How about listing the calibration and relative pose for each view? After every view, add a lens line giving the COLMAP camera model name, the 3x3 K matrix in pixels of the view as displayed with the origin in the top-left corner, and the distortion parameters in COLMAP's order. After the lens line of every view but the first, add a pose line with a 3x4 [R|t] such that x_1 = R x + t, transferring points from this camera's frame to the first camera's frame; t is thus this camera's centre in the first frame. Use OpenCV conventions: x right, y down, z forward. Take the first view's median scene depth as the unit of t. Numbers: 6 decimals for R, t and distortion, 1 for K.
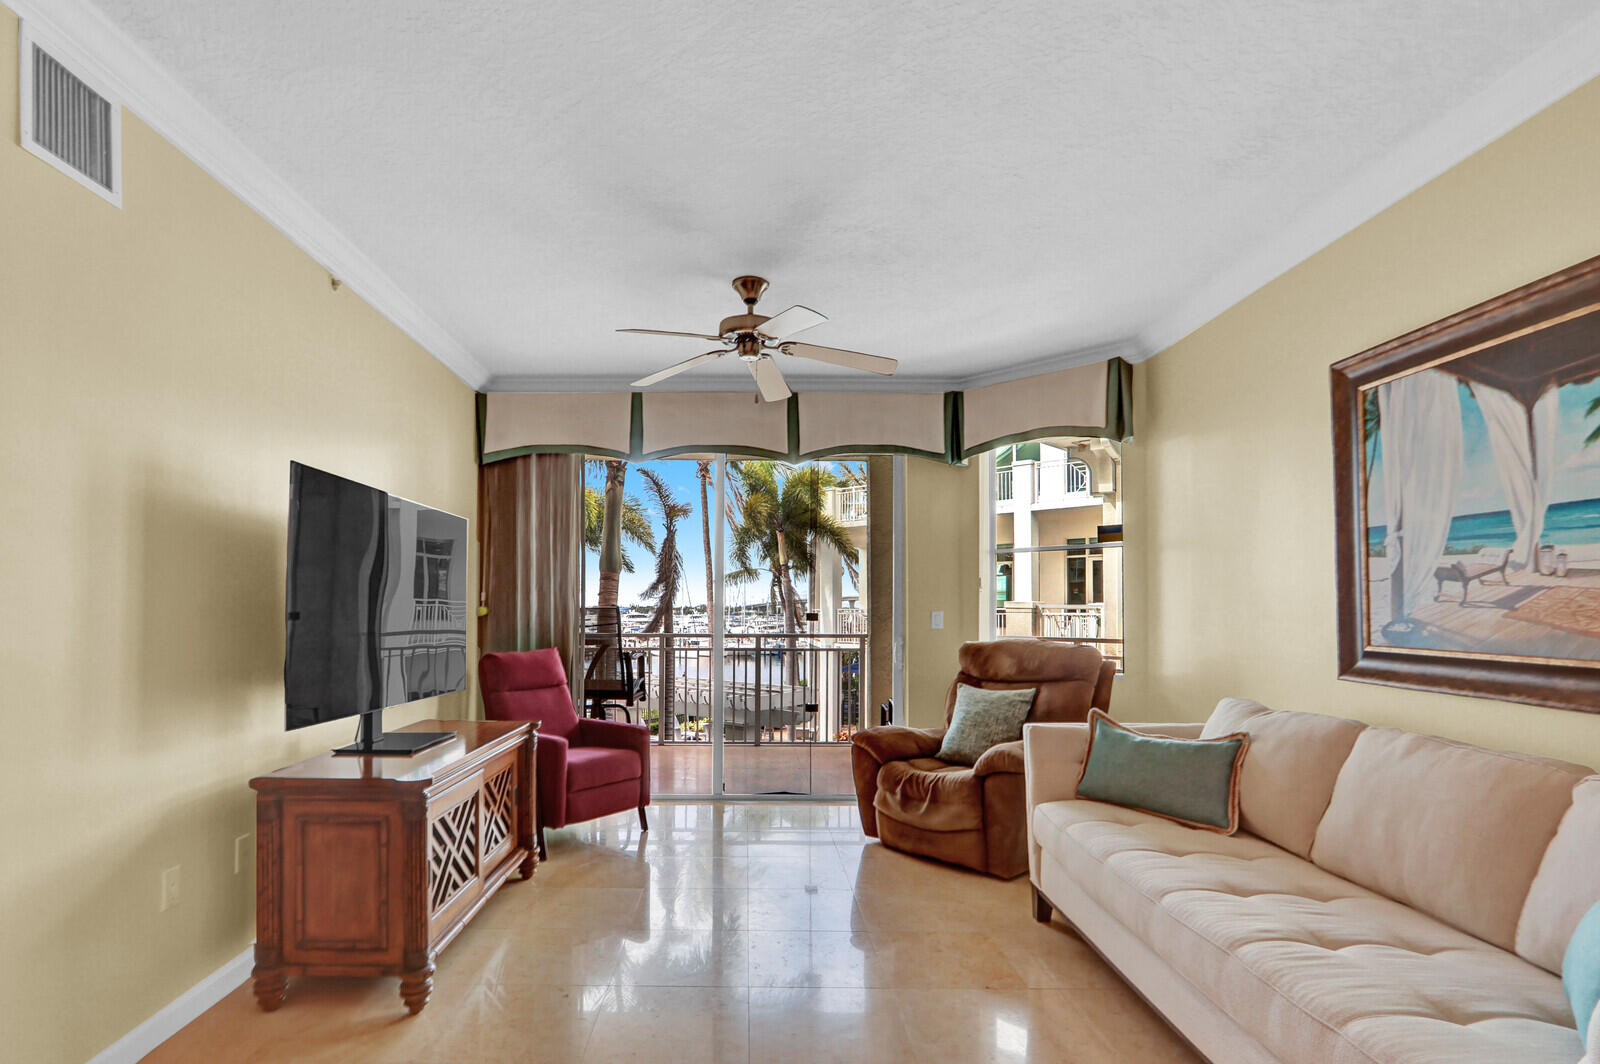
lens RADIAL K [[790.9, 0, 732.6], [0, 790.9, 593.5], [0, 0, 1]] dist [-0.009652, 0.000488]
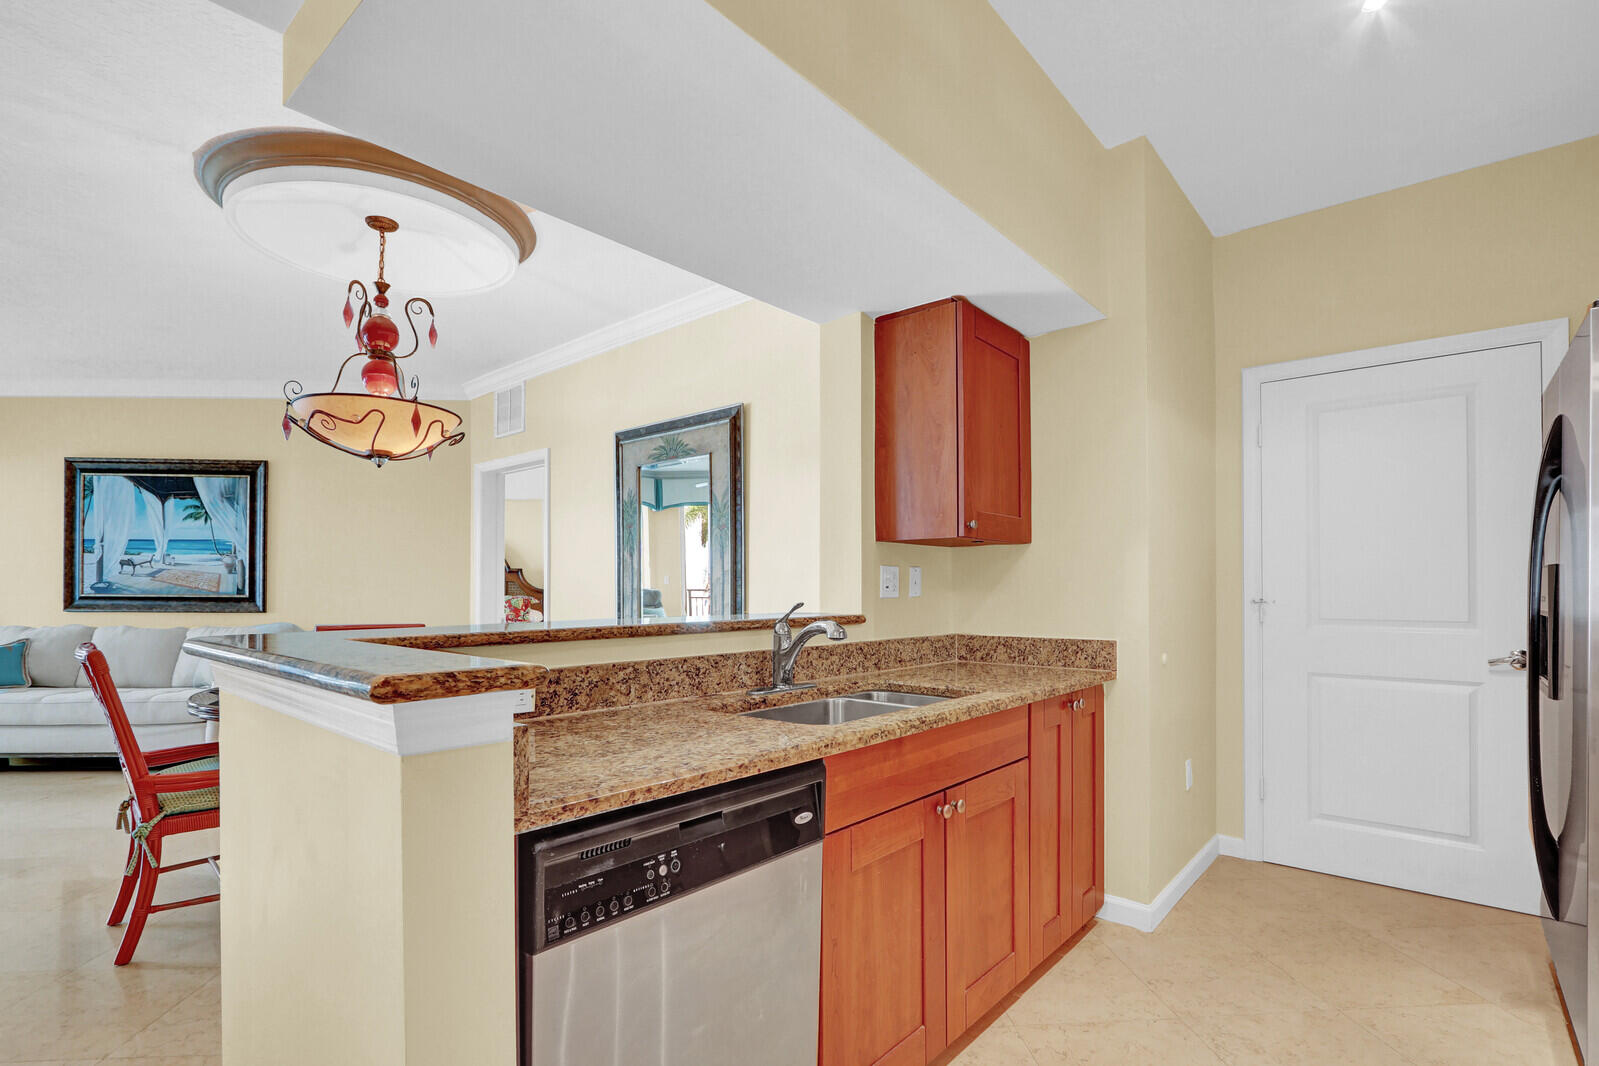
lens RADIAL K [[741.2, 0, 801.0], [0, 741.2, 578.4], [0, 0, 1]] dist [-0.020664, 0.000365]
pose [[-0.095562, 0.011532, 0.995357, -1.196745], [-0.019192, 0.999726, -0.013425, 0.010983], [-0.995238, -0.020386, -0.095315, -0.676638]]
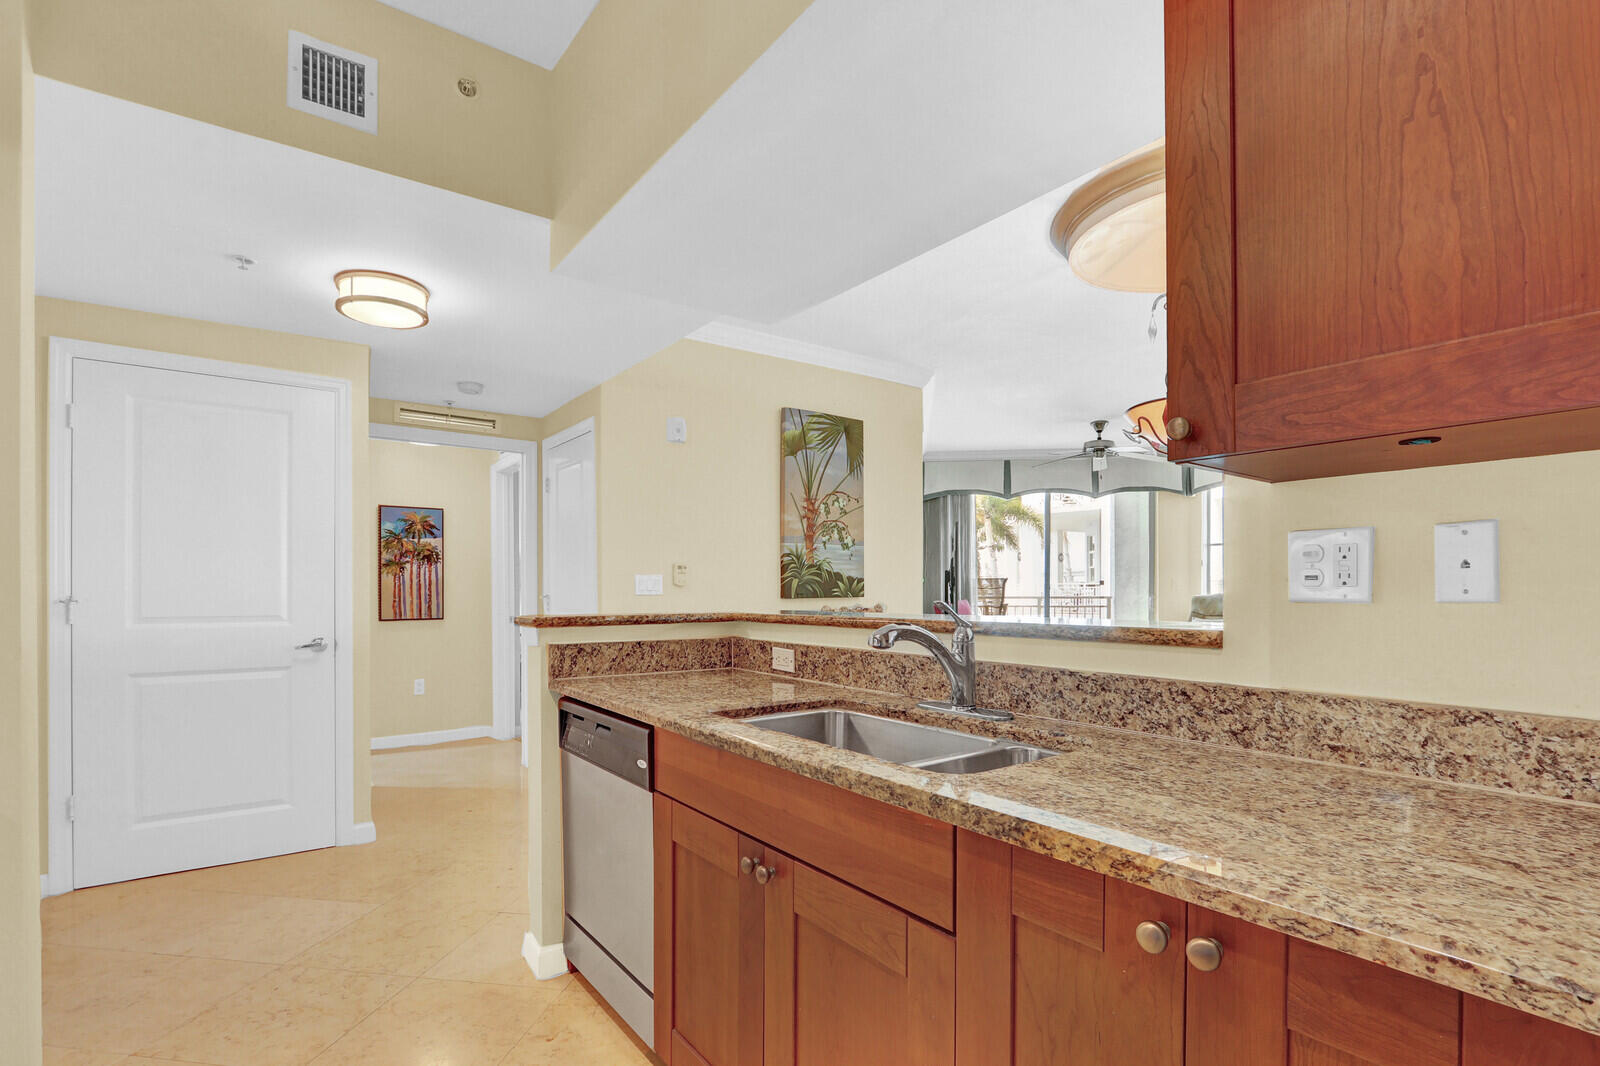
lens RADIAL K [[772.9, 0, 836.9], [0, 772.9, 587.8], [0, 0, 1]] dist [-0.001396, -0.000420]
pose [[0.996640, -0.007521, -0.081559, -0.577112], [0.009174, 0.999760, 0.019913, 0.002625], [0.081390, -0.020594, 0.996470, -1.276287]]
